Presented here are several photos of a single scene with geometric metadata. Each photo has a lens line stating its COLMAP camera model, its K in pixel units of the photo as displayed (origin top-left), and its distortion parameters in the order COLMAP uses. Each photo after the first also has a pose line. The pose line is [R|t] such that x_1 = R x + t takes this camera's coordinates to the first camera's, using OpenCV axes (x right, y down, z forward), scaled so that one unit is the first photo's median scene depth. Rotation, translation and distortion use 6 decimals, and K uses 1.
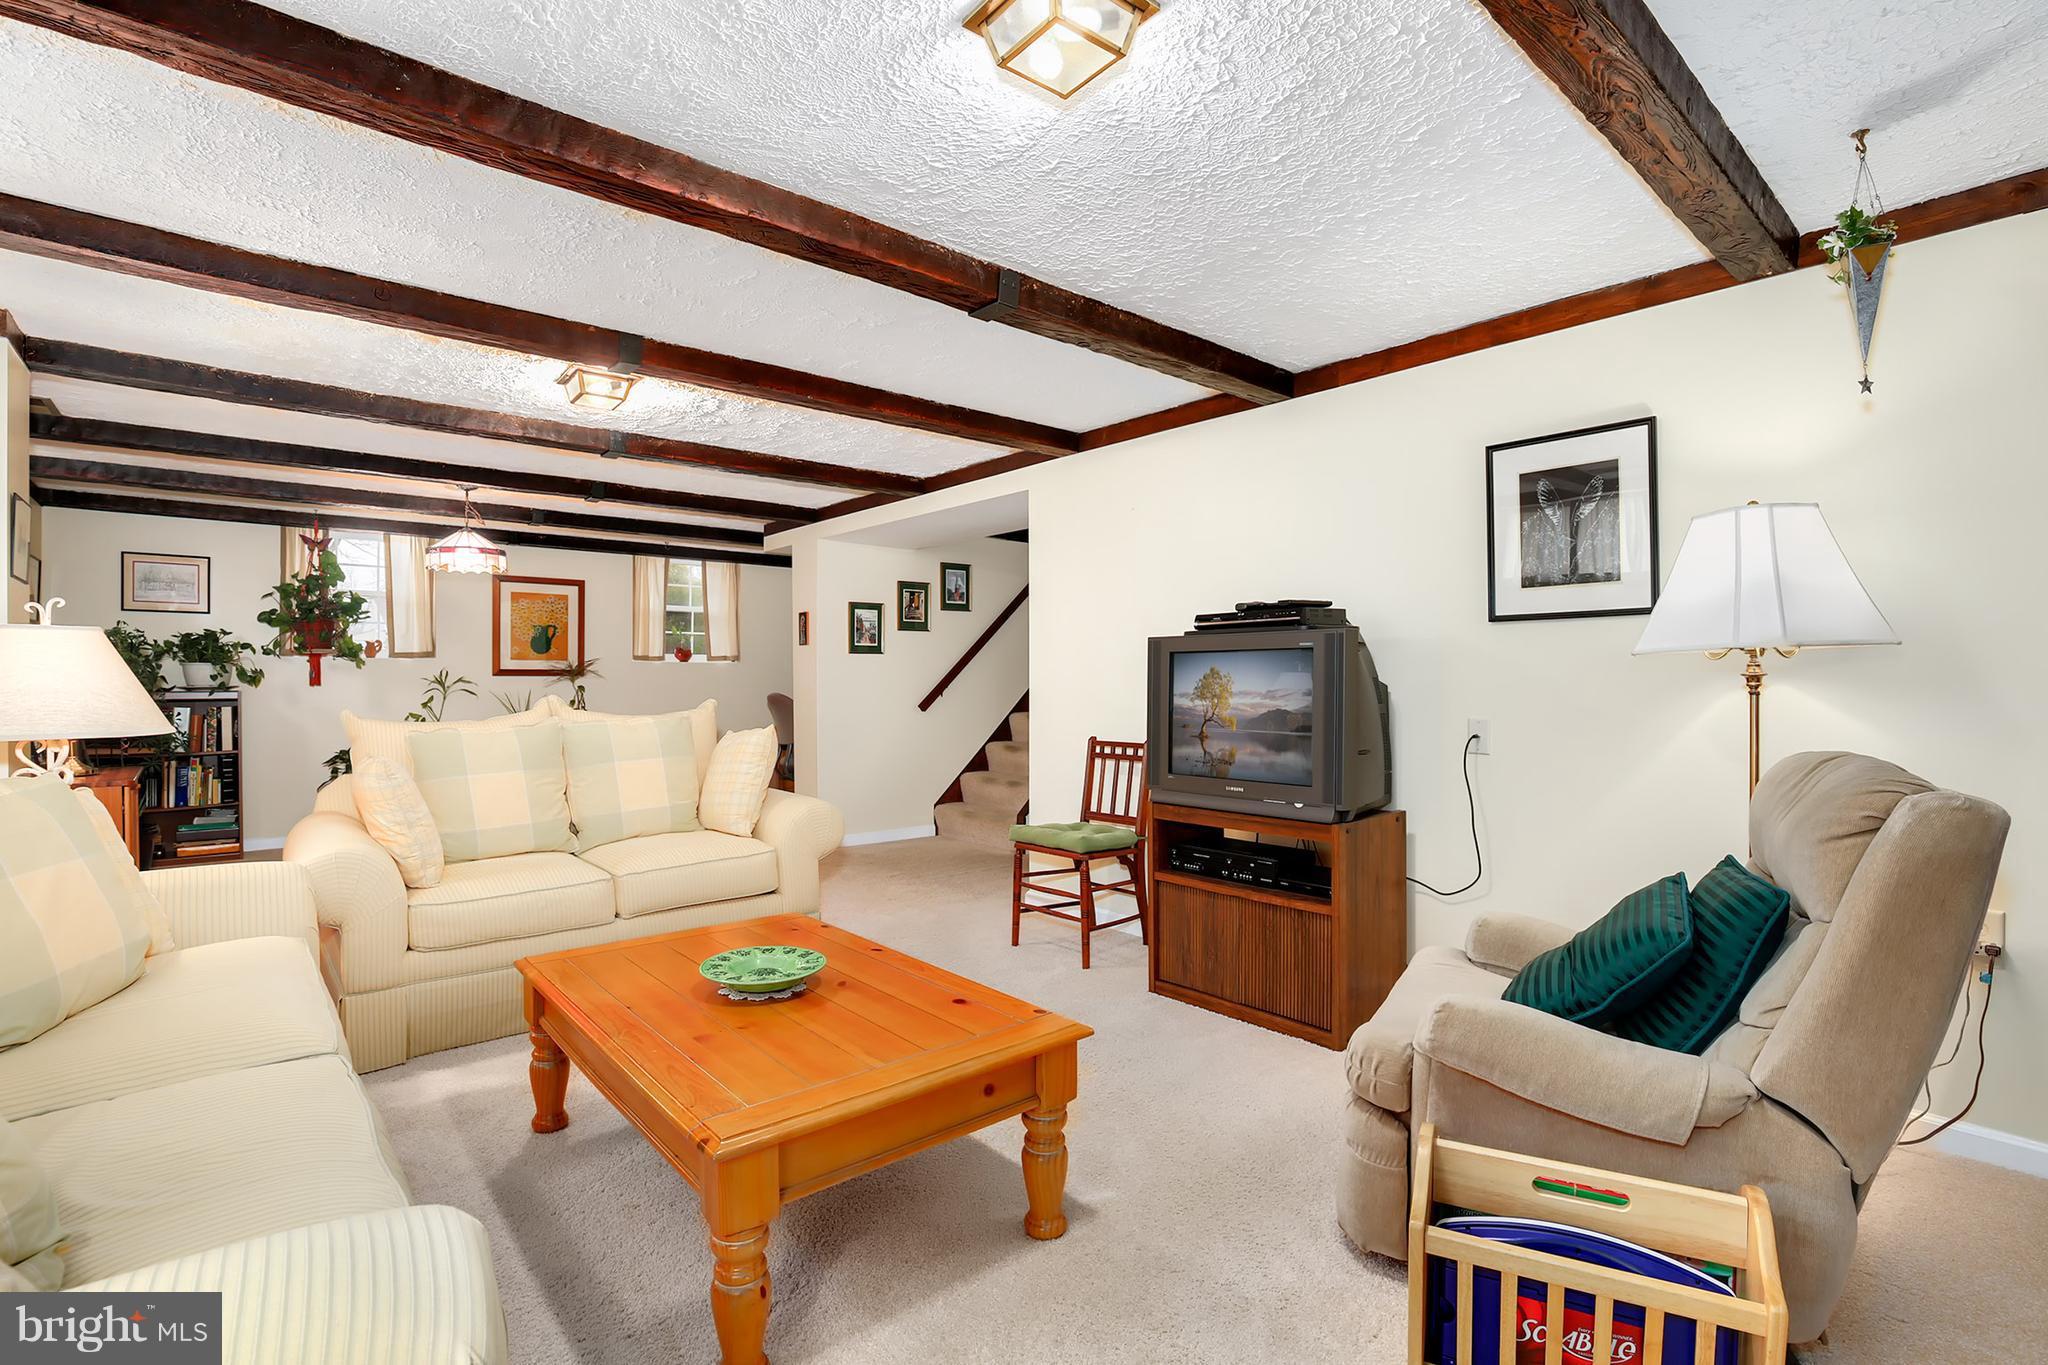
lens RADIAL K [[939.8, 0, 1017.9], [0, 939.8, 692.0], [0, 0, 1]] dist [-0.030541, 0.004468]
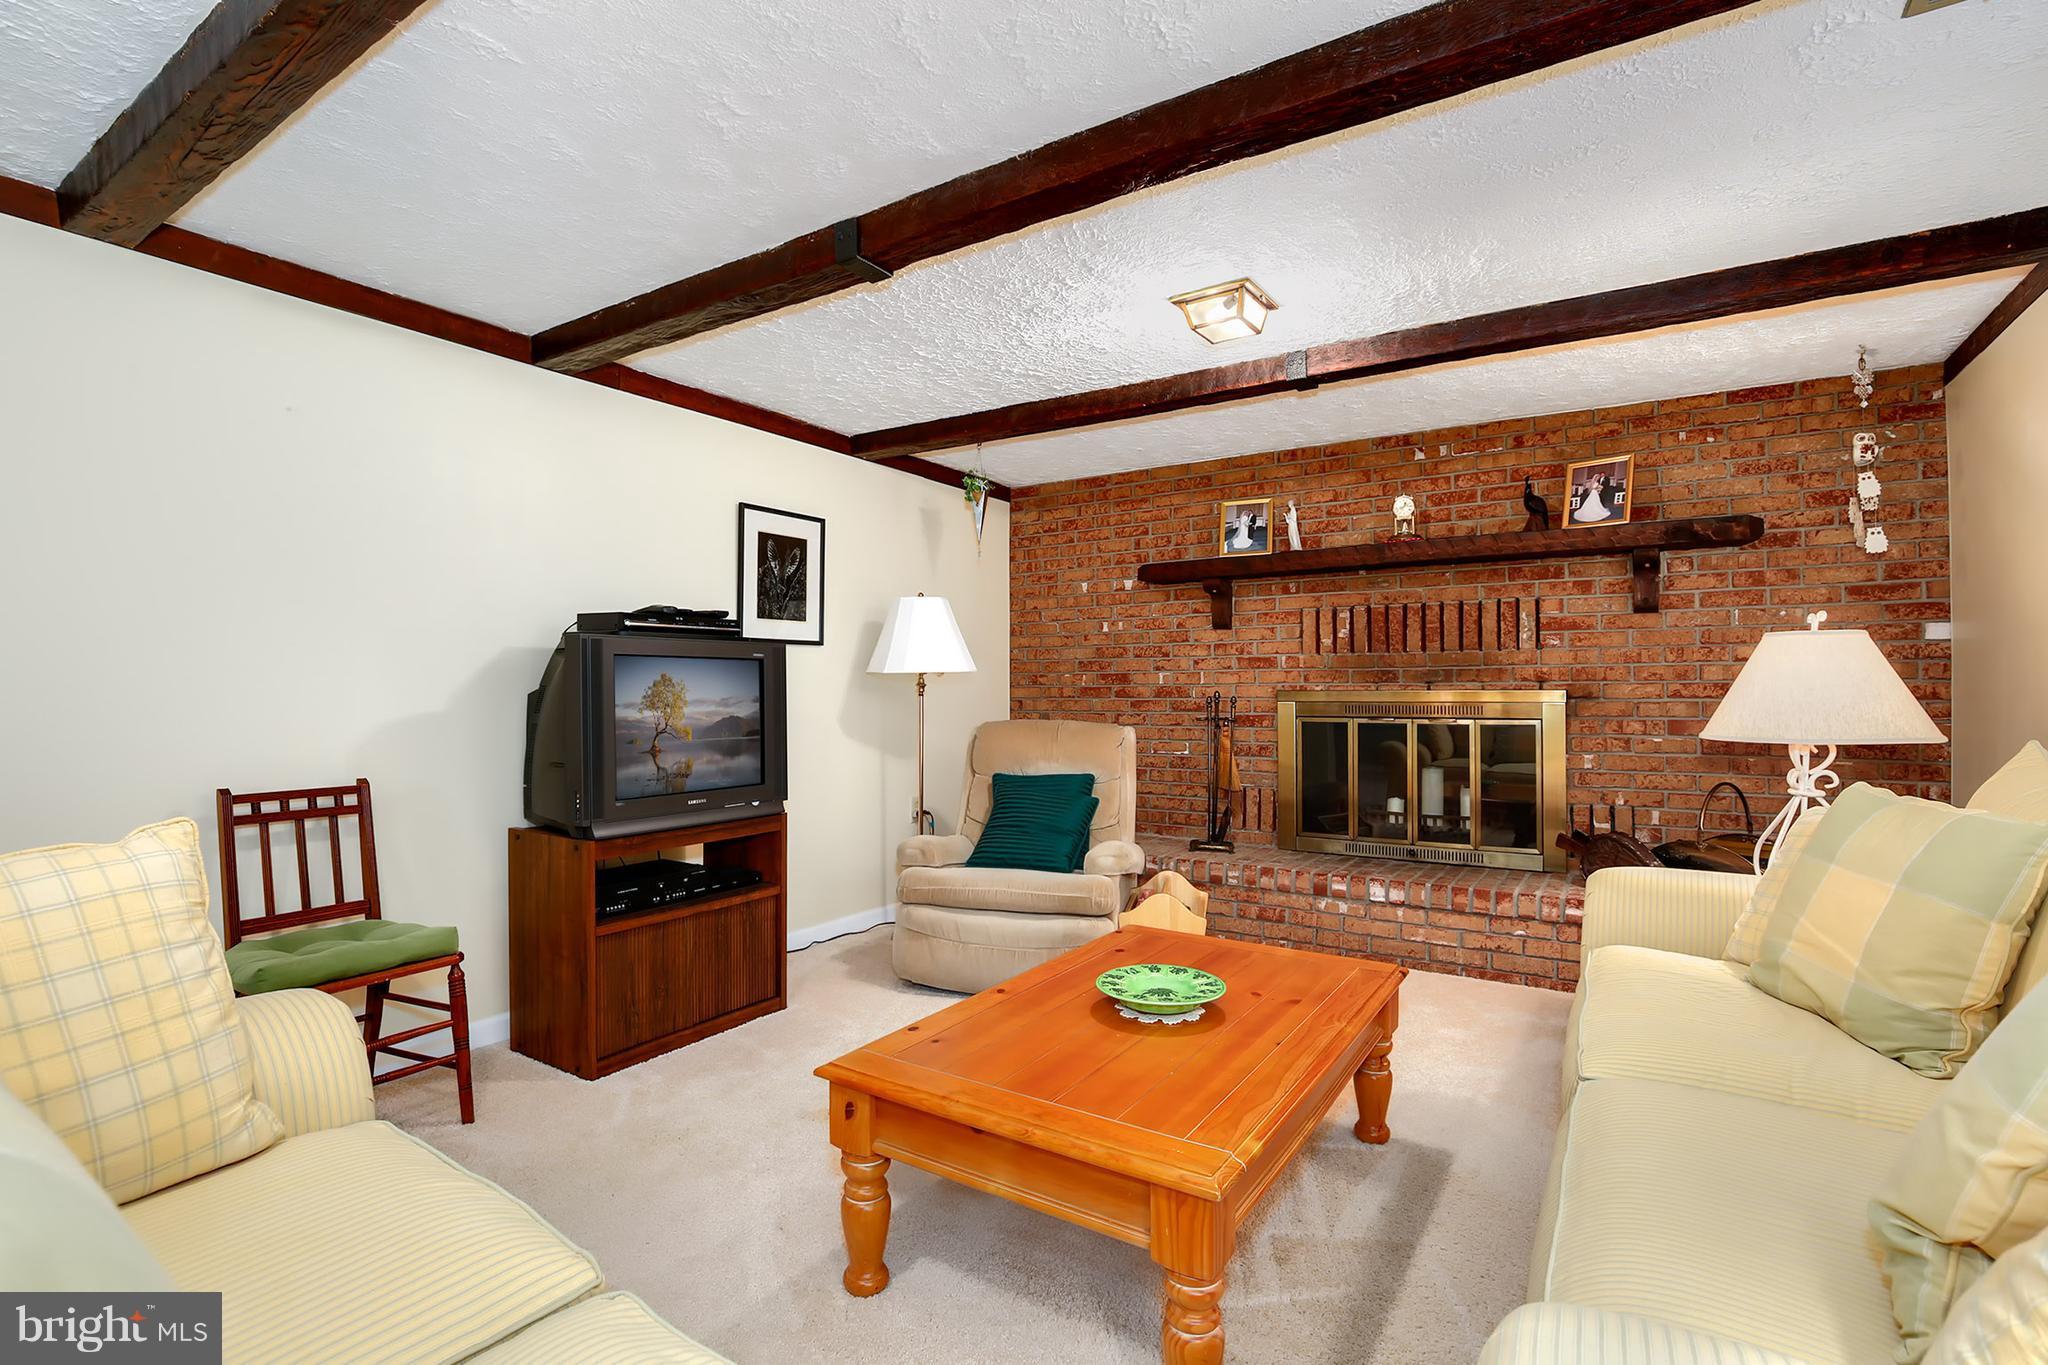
lens RADIAL K [[939.8, 0, 1020.8], [0, 939.8, 675.5], [0, 0, 1]] dist [-0.030541, 0.004468]
pose [[-0.273182, 0.011276, 0.961896, -0.805984], [0.011580, 0.999897, -0.008433, -0.013896], [-0.961893, 0.008835, -0.273284, 0.970577]]
